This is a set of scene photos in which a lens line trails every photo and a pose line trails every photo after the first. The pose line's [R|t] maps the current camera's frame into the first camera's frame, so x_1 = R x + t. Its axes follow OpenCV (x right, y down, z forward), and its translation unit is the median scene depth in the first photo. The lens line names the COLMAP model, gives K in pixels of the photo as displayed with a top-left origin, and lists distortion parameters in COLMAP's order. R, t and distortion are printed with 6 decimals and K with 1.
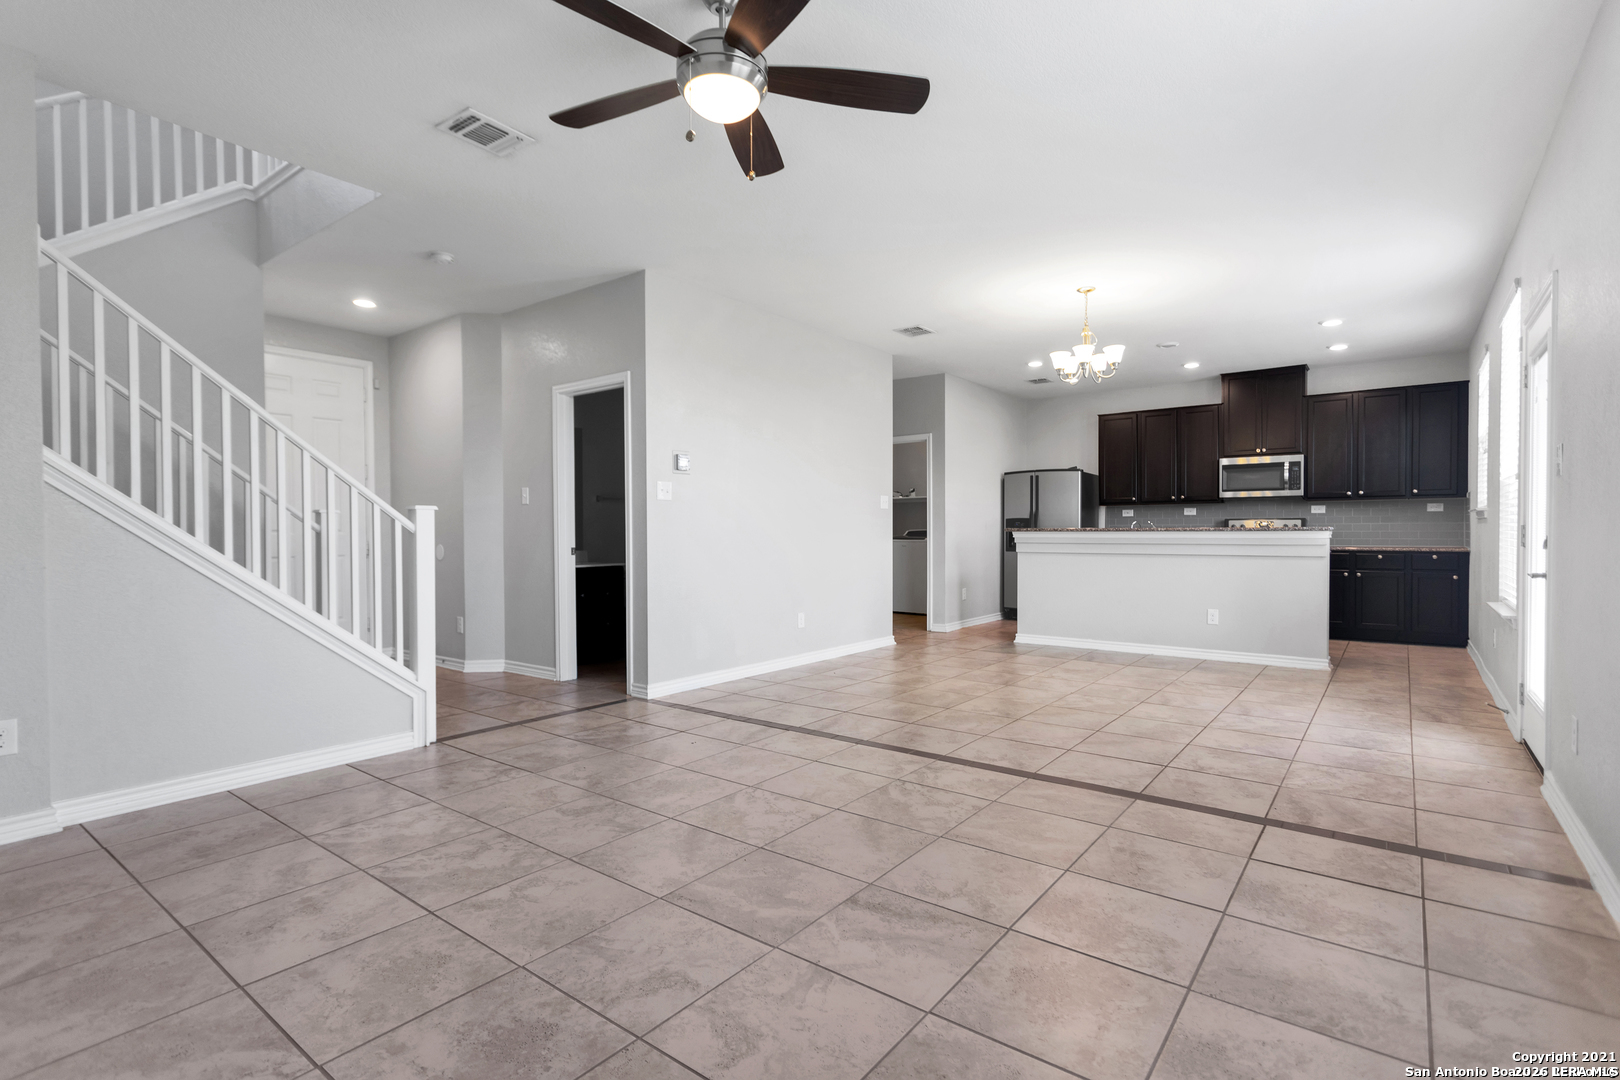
lens RADIAL K [[774.1, 0, 817.7], [0, 774.1, 541.9], [0, 0, 1]] dist [0.004677, 0.000130]
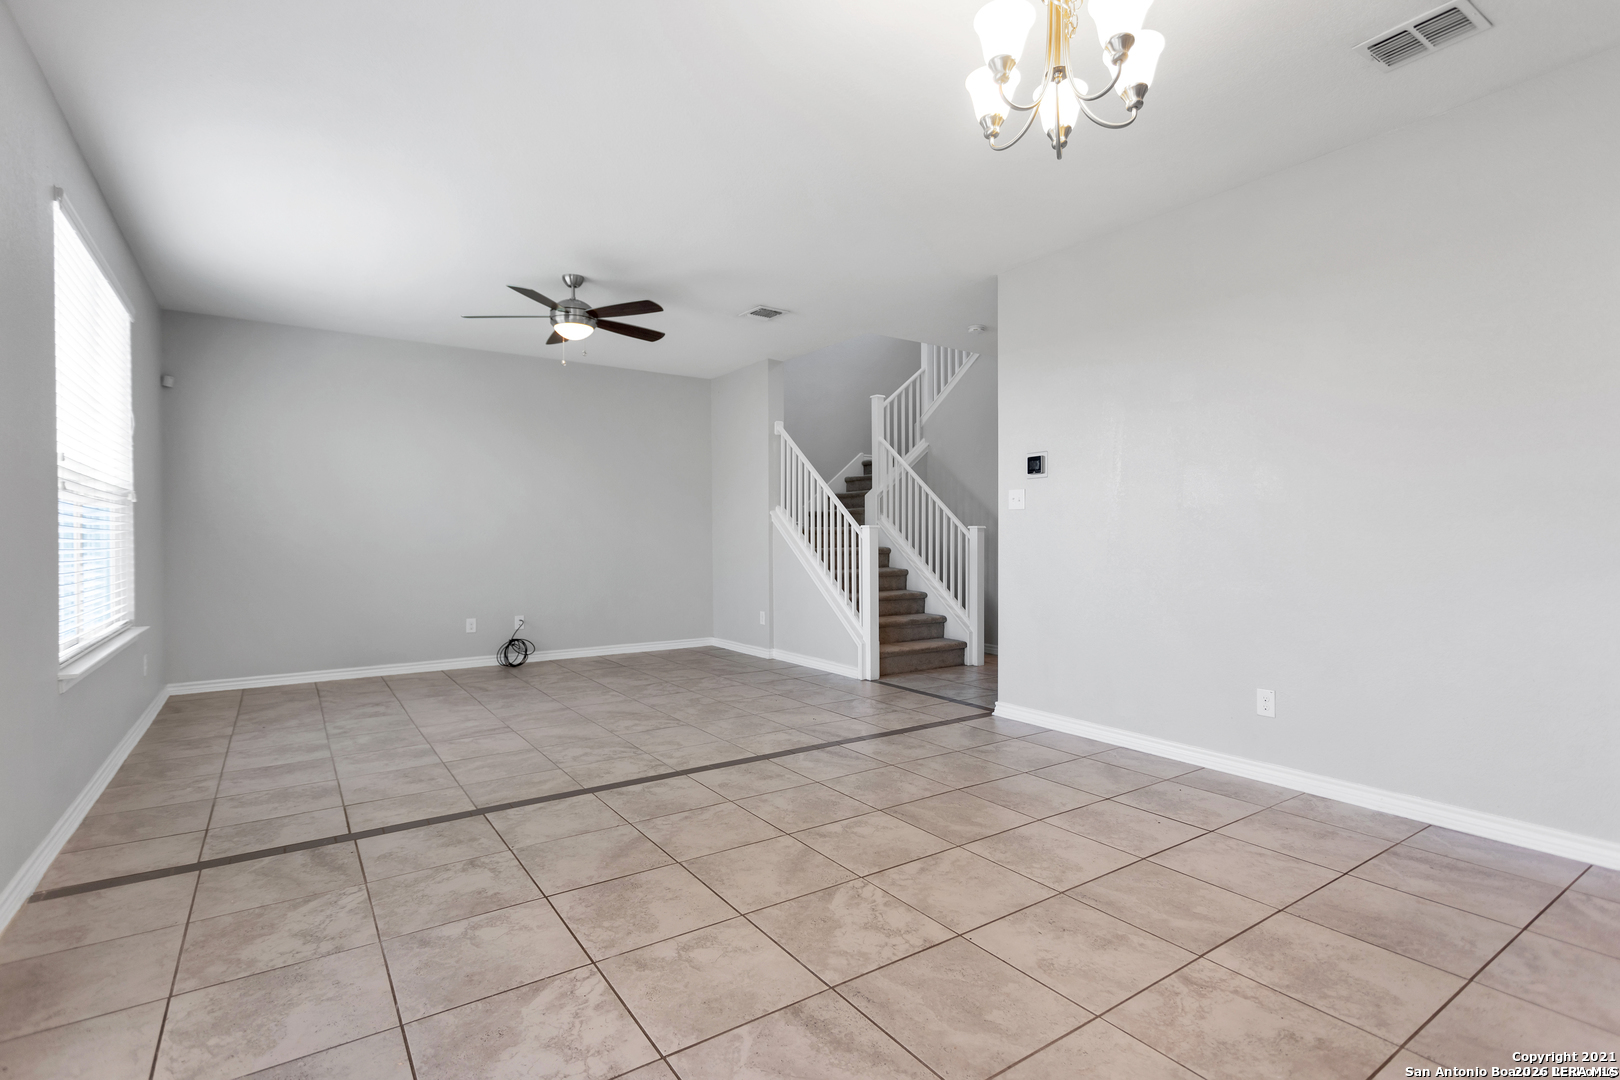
lens RADIAL K [[774.1, 0, 817.7], [0, 774.1, 541.9], [0, 0, 1]] dist [0.004677, 0.000130]
pose [[-0.313129, 0.007913, -0.949678, 1.286905], [-0.010286, 0.999878, 0.011723, -0.040481], [0.949655, 0.013439, -0.313010, 1.805984]]
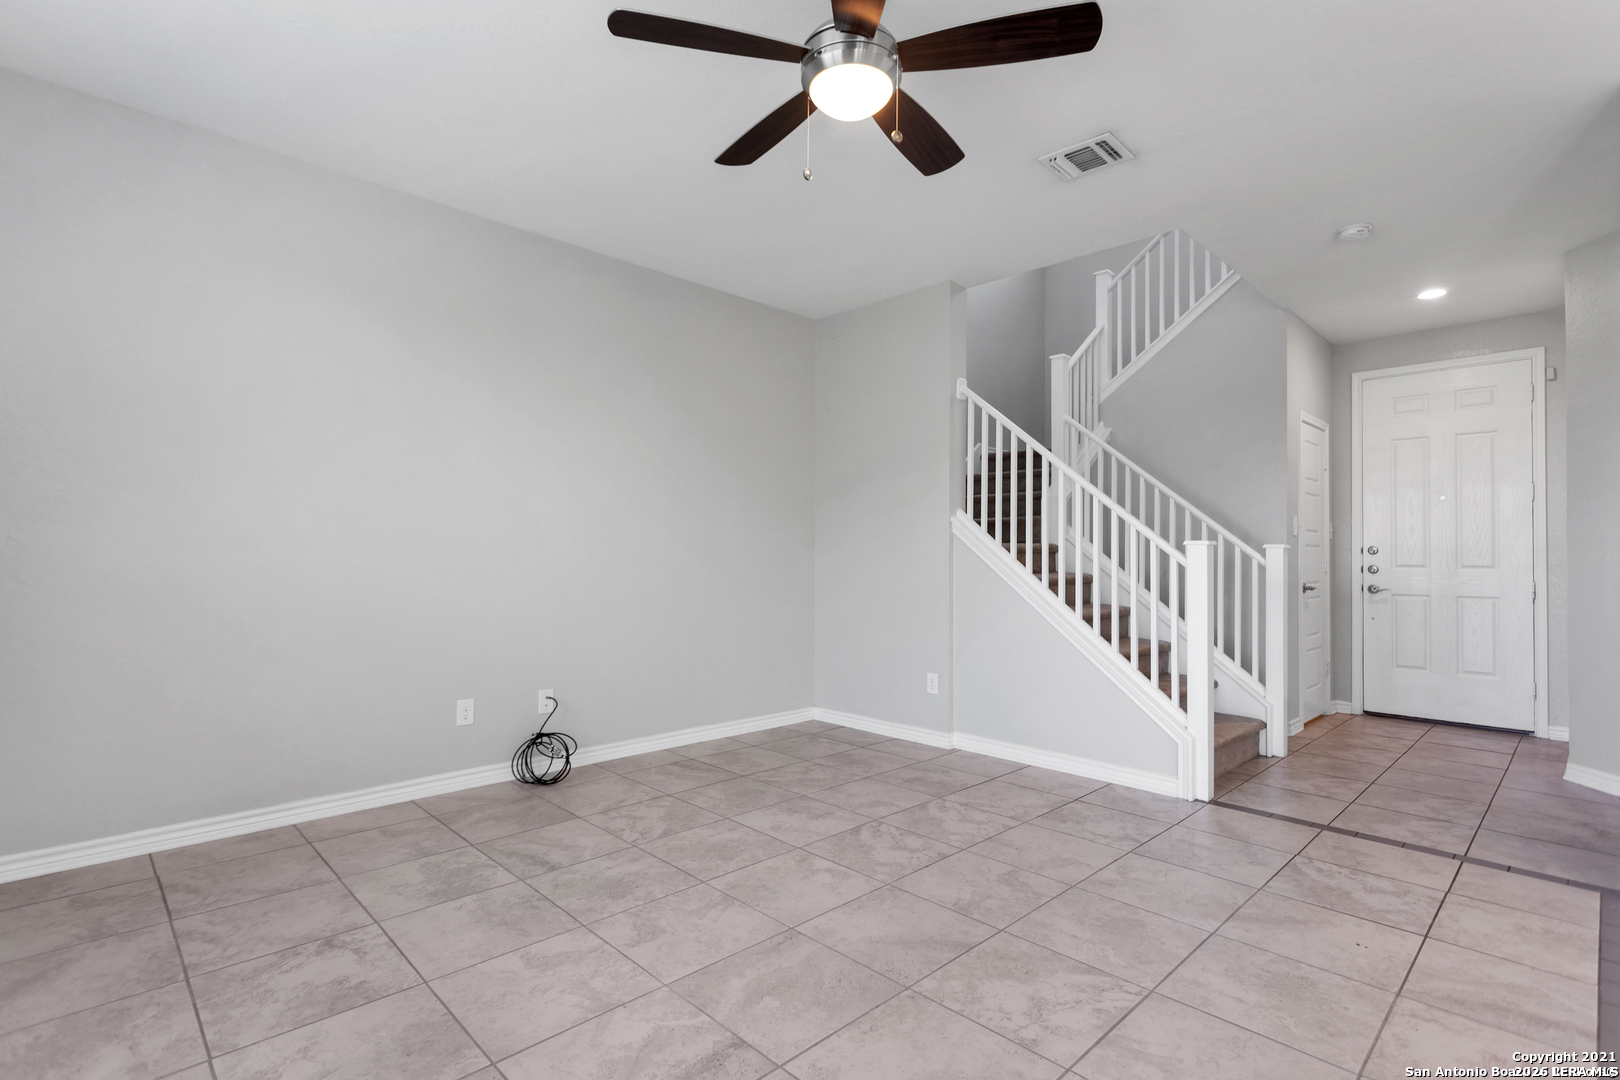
lens RADIAL K [[763.3, 0, 811.5], [0, 763.3, 556.1], [0, 0, 1]] dist [-0.005656, -0.000919]
pose [[-0.151655, -0.001629, -0.988432, 0.598820], [-0.022311, 0.999749, 0.001776, -0.025452], [0.988182, 0.022322, -0.151654, 0.888310]]
